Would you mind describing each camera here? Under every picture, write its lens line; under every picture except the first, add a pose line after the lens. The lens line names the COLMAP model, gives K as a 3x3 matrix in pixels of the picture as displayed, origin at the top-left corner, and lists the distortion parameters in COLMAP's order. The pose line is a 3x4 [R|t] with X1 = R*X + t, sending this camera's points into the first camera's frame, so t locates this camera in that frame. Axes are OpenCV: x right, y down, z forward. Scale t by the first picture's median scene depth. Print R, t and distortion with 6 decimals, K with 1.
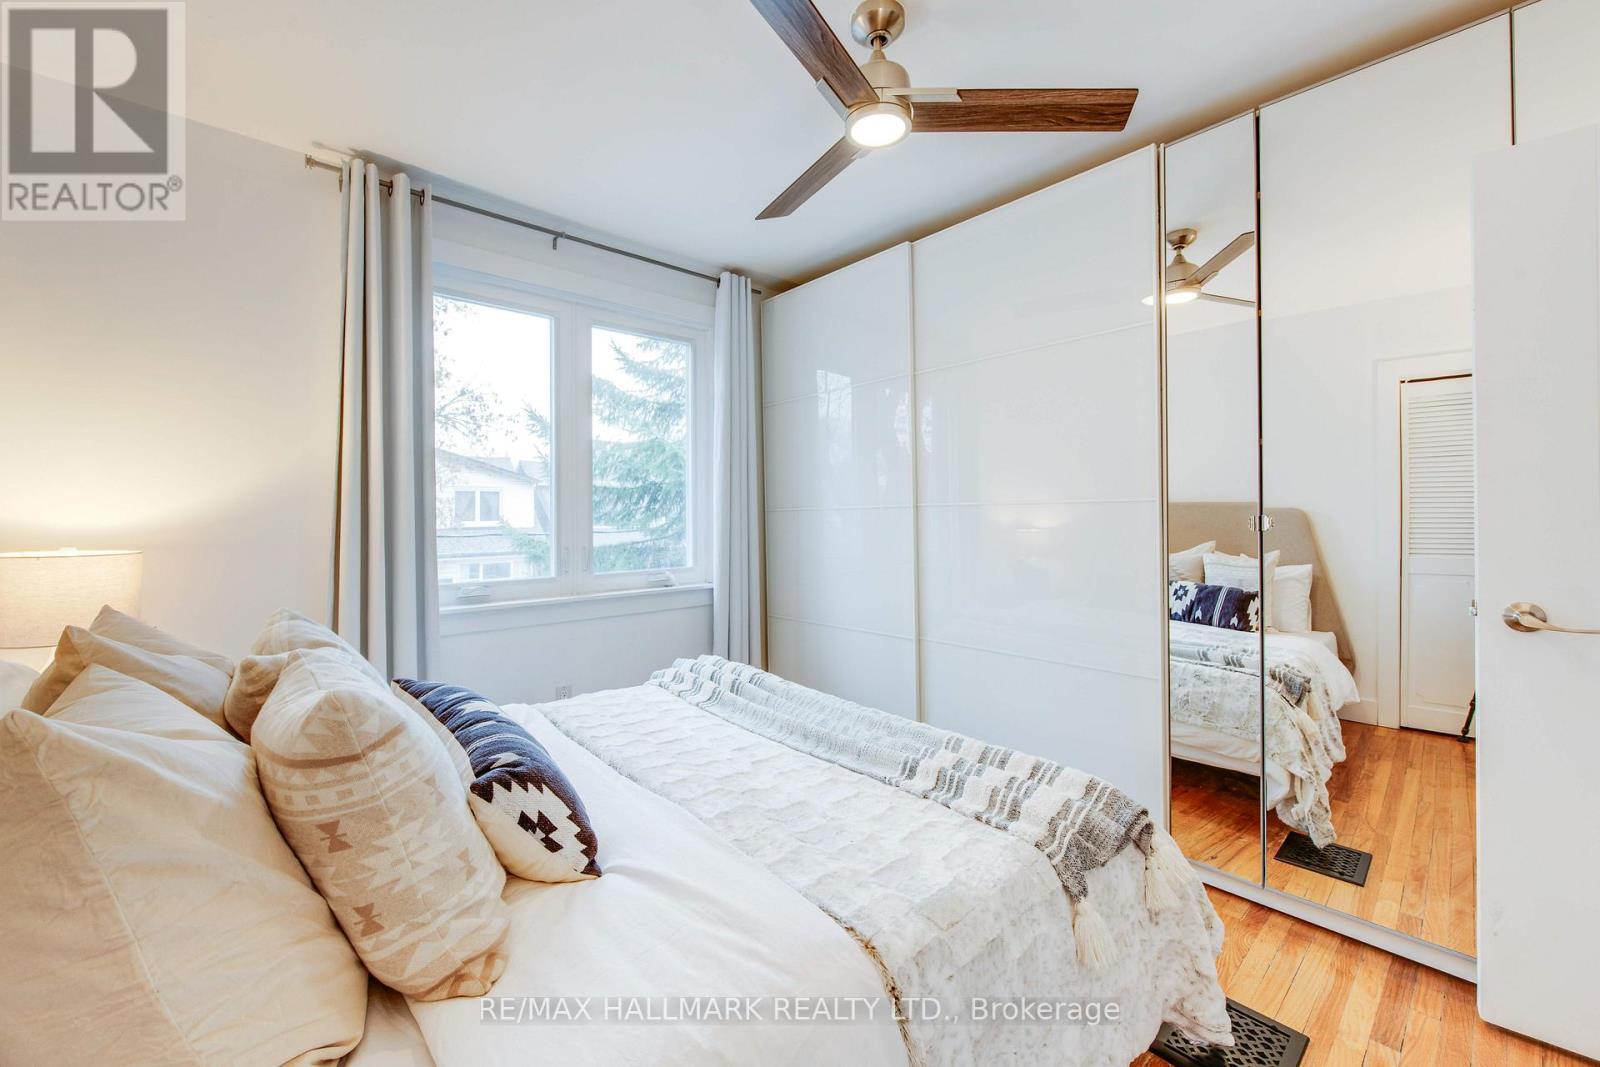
lens RADIAL K [[624.9, 0, 784.5], [0, 624.9, 524.0], [0, 0, 1]] dist [-0.000106, -0.000169]
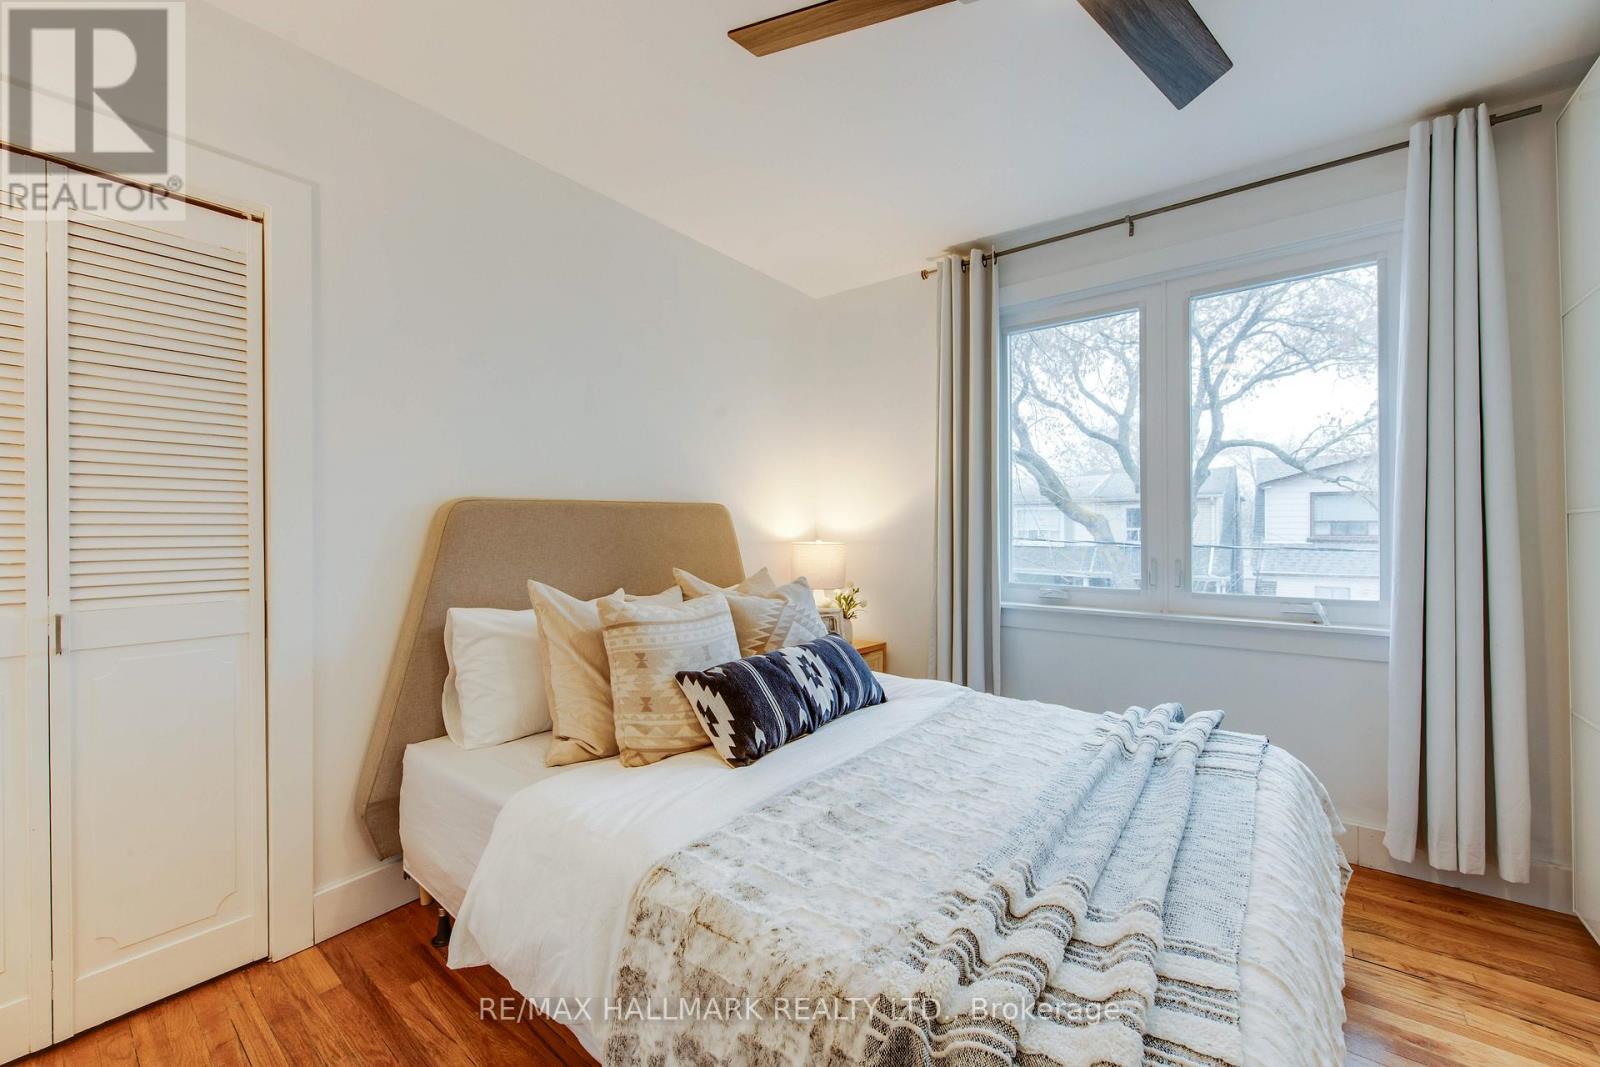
lens RADIAL K [[624.9, 0, 784.5], [0, 624.9, 524.0], [0, 0, 1]] dist [-0.000106, -0.000169]
pose [[0.196119, -0.000777, -0.980580, 0.549687], [-0.012914, 0.999911, -0.003375, -0.000956], [0.980495, 0.013325, 0.196092, 0.394669]]
